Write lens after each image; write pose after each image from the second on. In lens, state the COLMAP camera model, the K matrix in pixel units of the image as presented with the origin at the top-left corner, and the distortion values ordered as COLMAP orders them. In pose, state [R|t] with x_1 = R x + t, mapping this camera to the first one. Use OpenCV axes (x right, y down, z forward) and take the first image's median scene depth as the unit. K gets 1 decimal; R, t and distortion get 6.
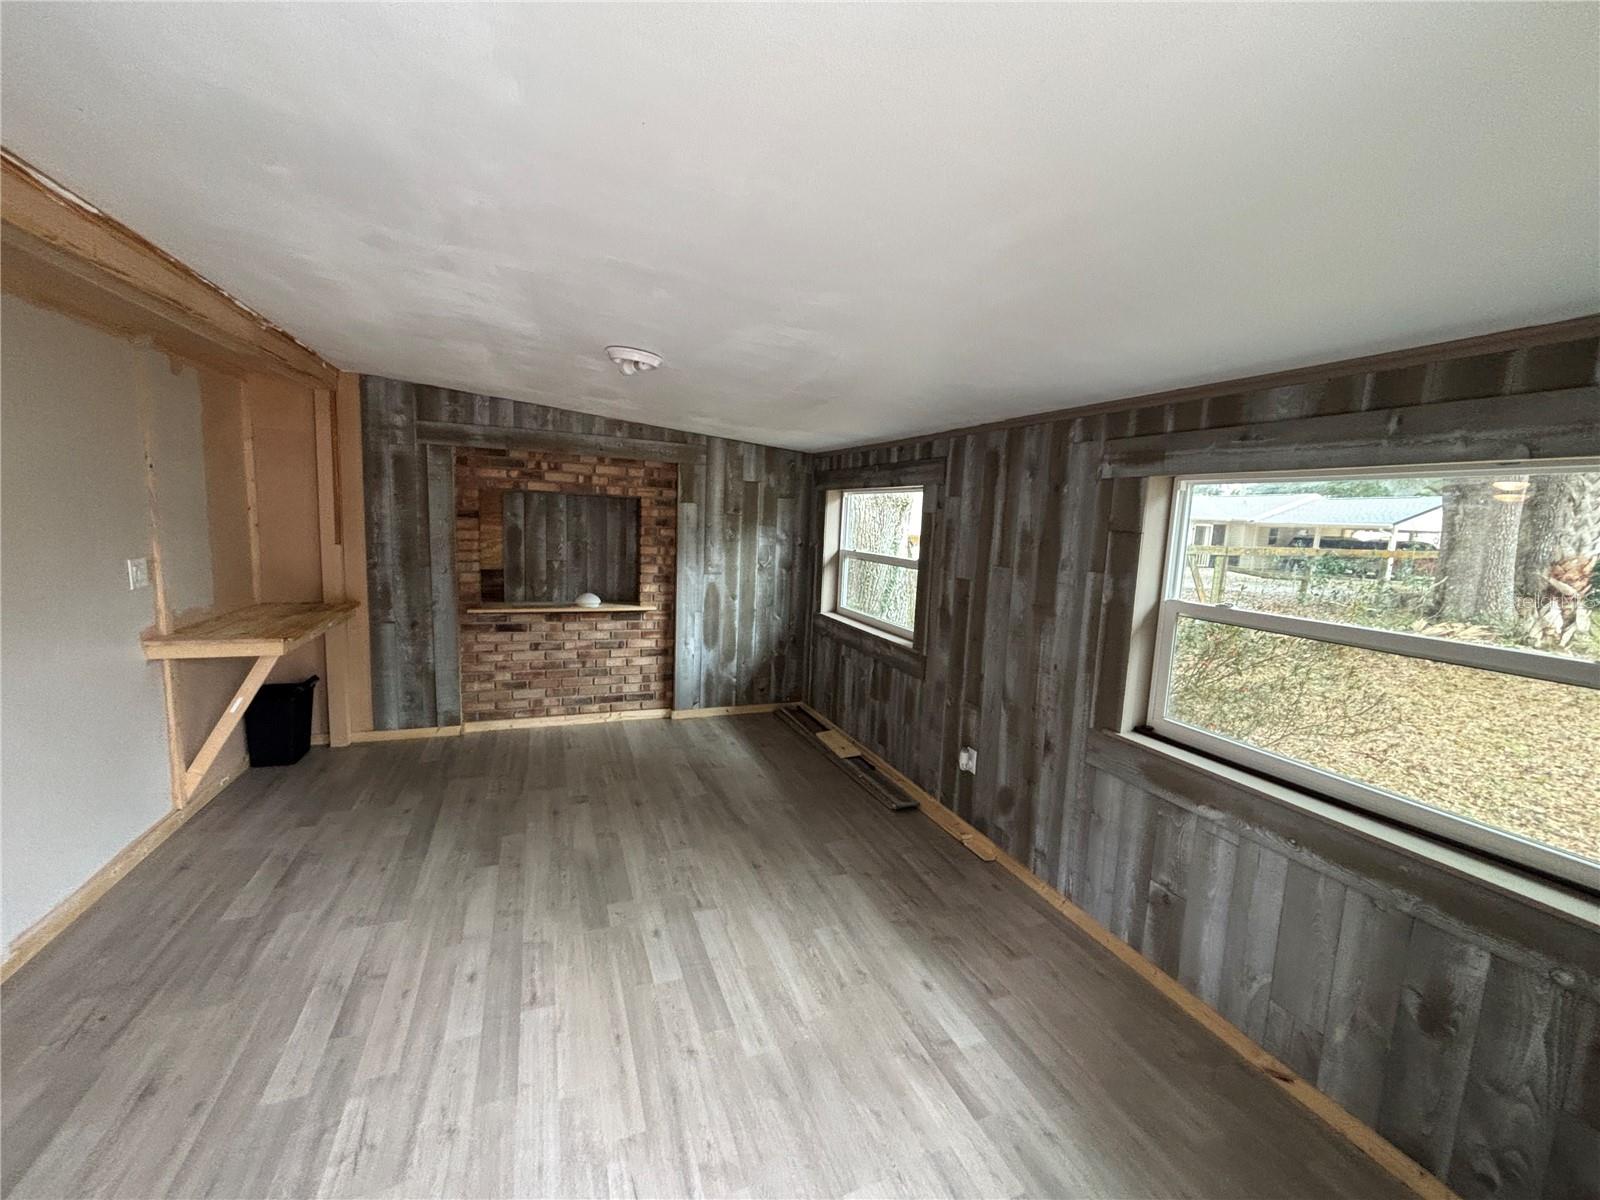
lens RADIAL K [[649.5, 0, 804.2], [0, 649.5, 600.1], [0, 0, 1]] dist [0.007843, -0.001219]
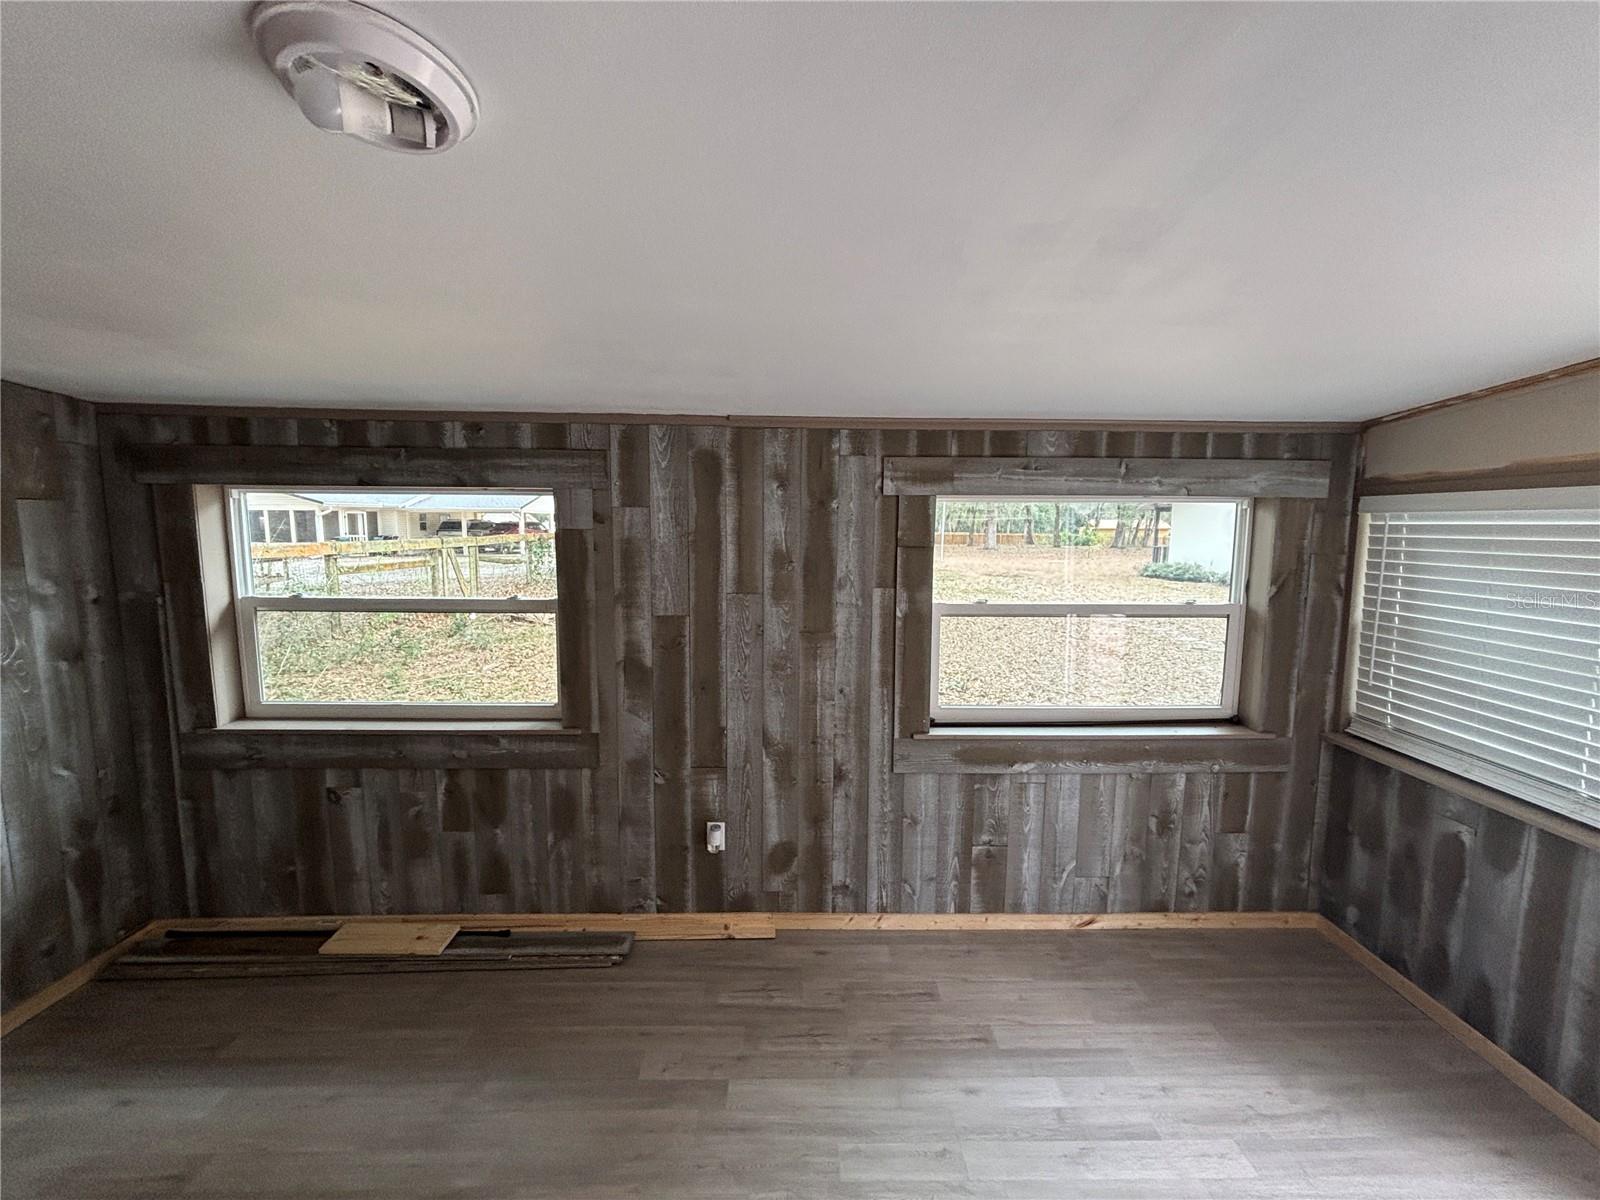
lens RADIAL K [[649.5, 0, 807.0], [0, 649.5, 600.4], [0, 0, 1]] dist [0.007843, -0.001219]
pose [[0.353219, -0.149412, 0.923533, -0.450485], [0.127653, 0.985629, 0.110635, -0.129144], [-0.926791, 0.078814, 0.367215, 0.646262]]
